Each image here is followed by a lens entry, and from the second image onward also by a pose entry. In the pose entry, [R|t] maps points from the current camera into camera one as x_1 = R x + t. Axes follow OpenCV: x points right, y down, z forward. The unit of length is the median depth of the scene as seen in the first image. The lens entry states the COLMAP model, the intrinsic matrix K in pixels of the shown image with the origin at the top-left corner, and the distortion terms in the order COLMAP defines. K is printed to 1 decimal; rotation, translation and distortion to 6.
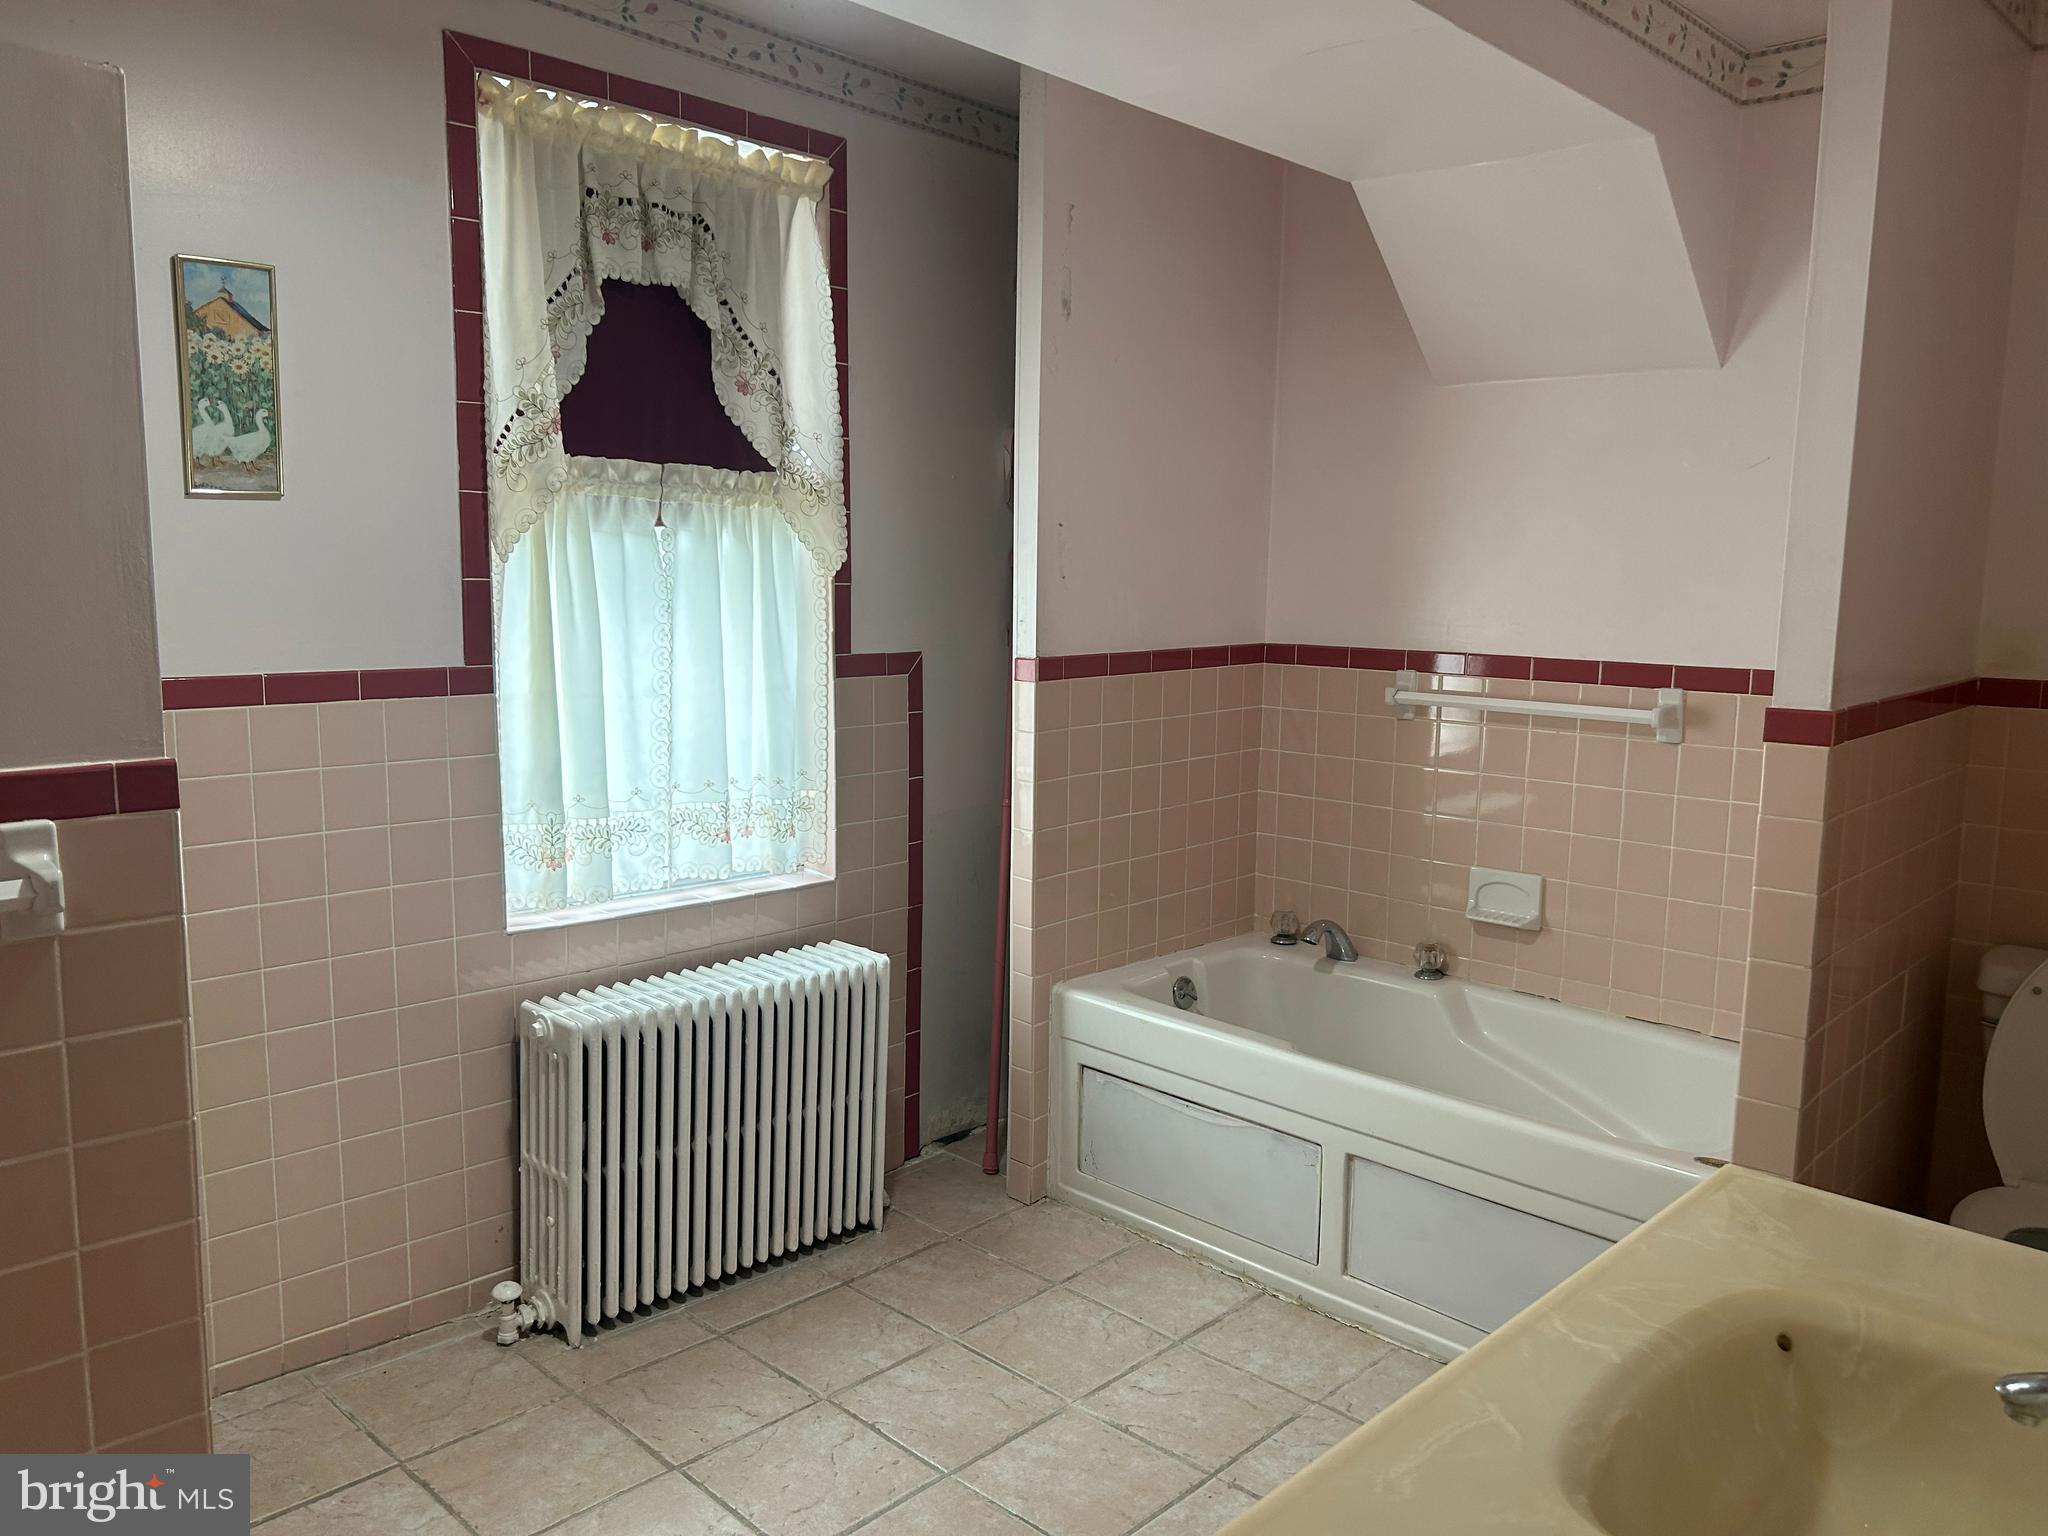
lens RADIAL K [[1538.7, 0, 1049.1], [0, 1538.7, 772.8], [0, 0, 1]] dist [0.055554, -0.057172]
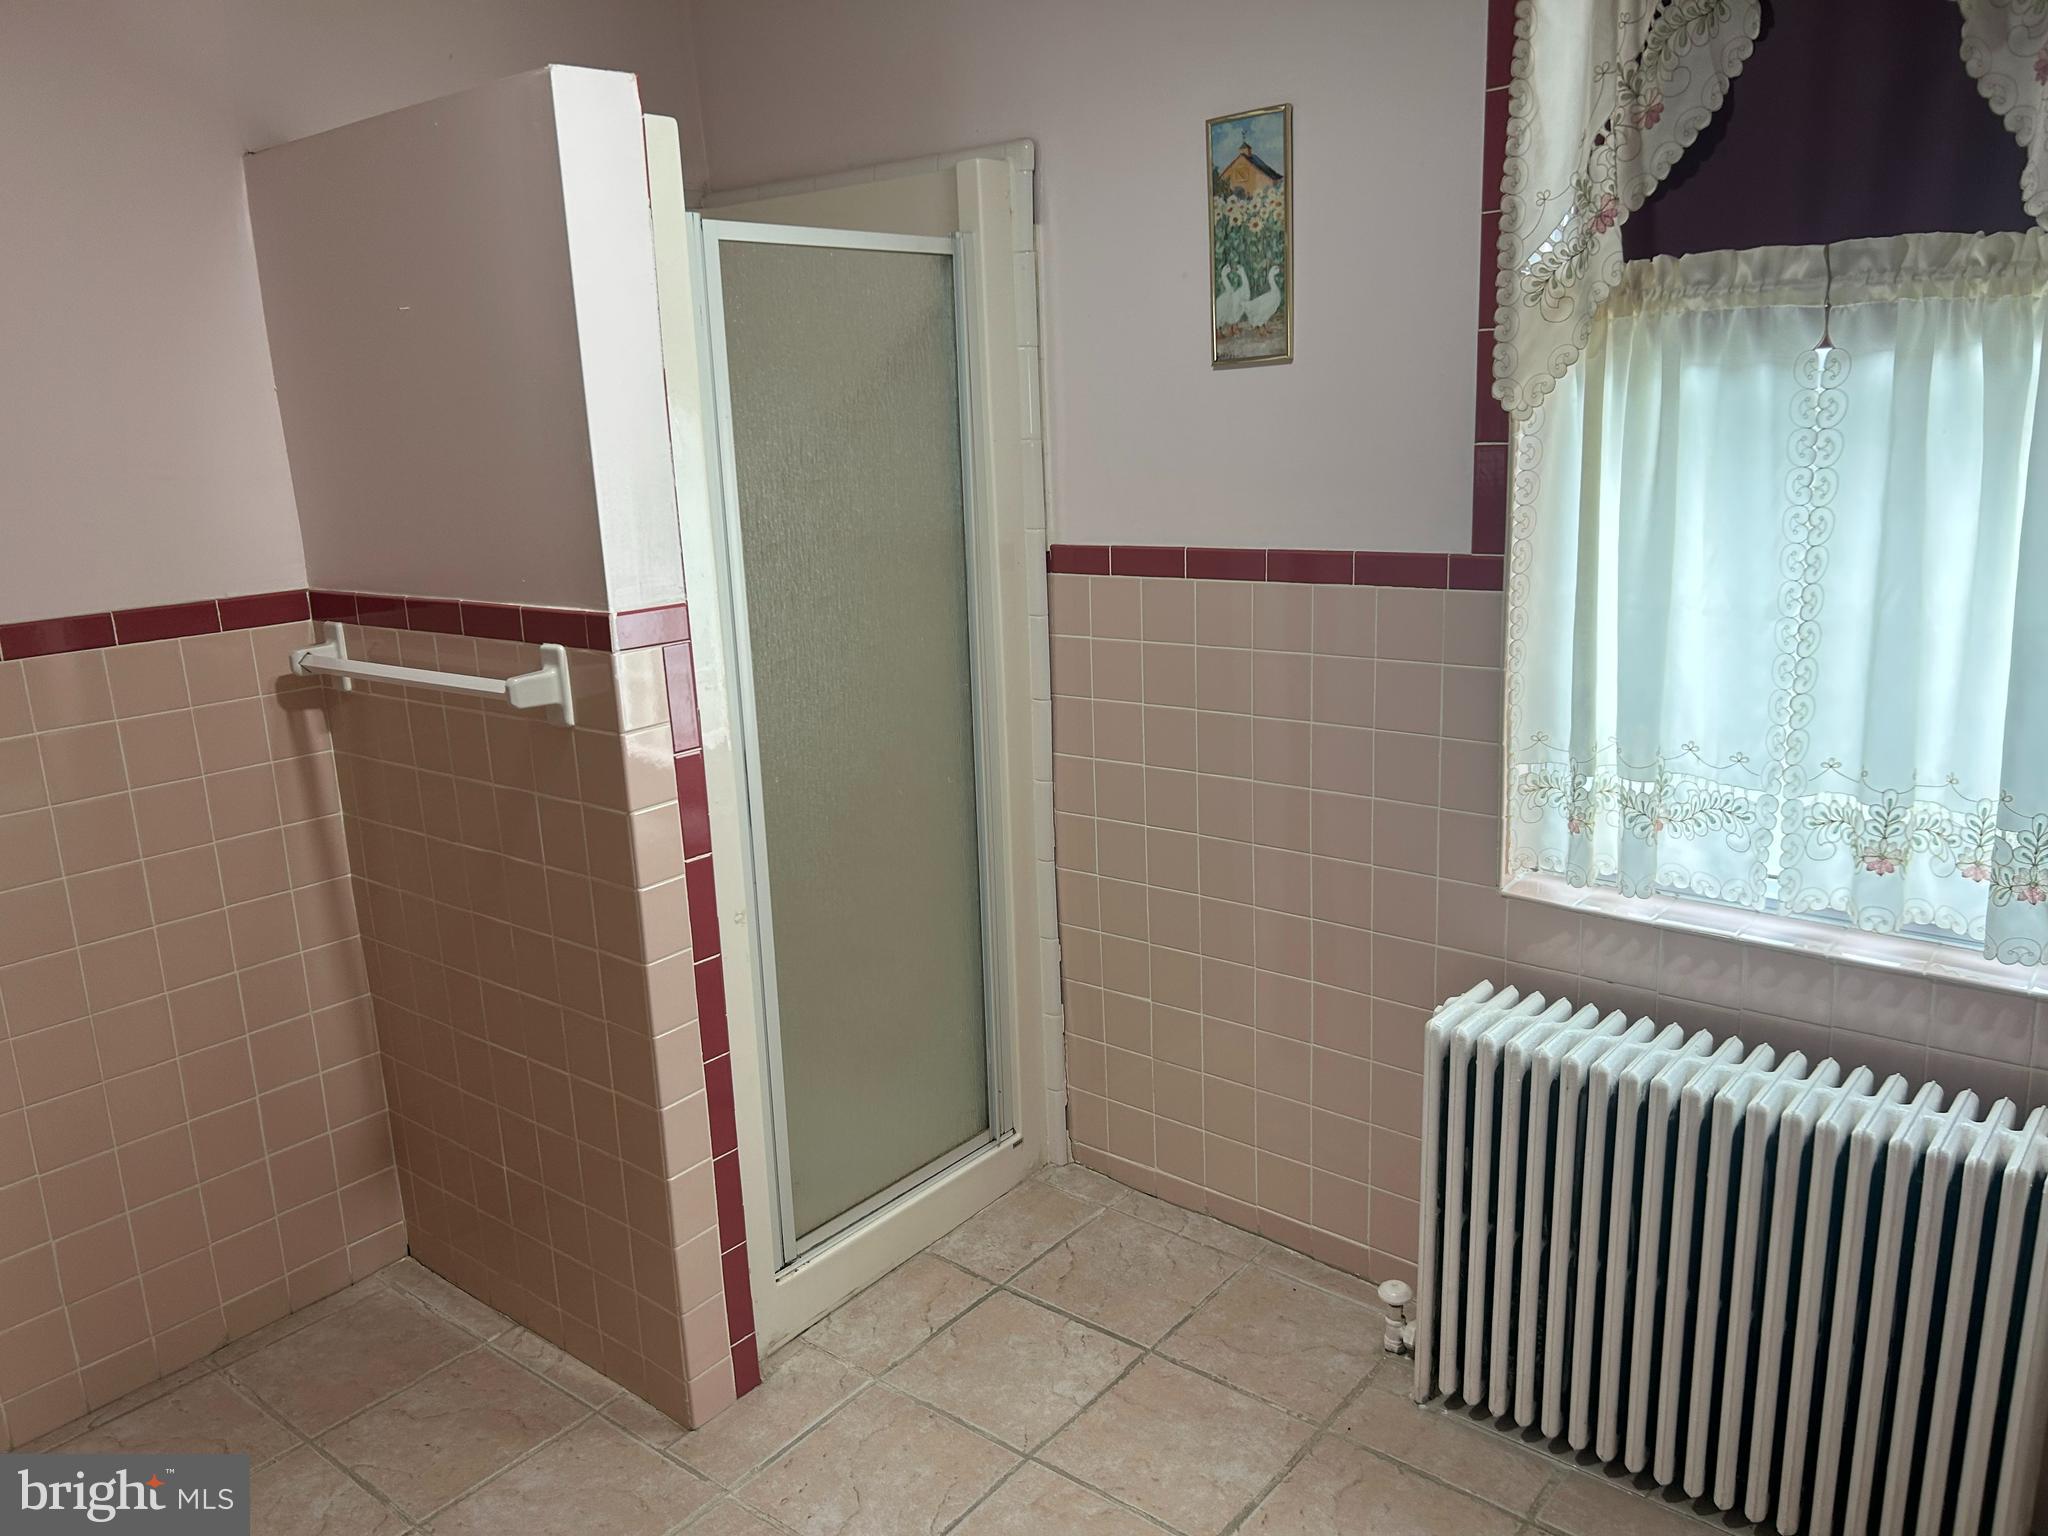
lens RADIAL K [[1524.3, 0, 961.4], [0, 1524.3, 768.3], [0, 0, 1]] dist [0.037418, -0.033363]
pose [[0.050584, 0.208857, -0.976637, 0.456527], [-0.095296, 0.974437, 0.203451, -0.108122], [0.994163, 0.082778, 0.069195, 0.774064]]
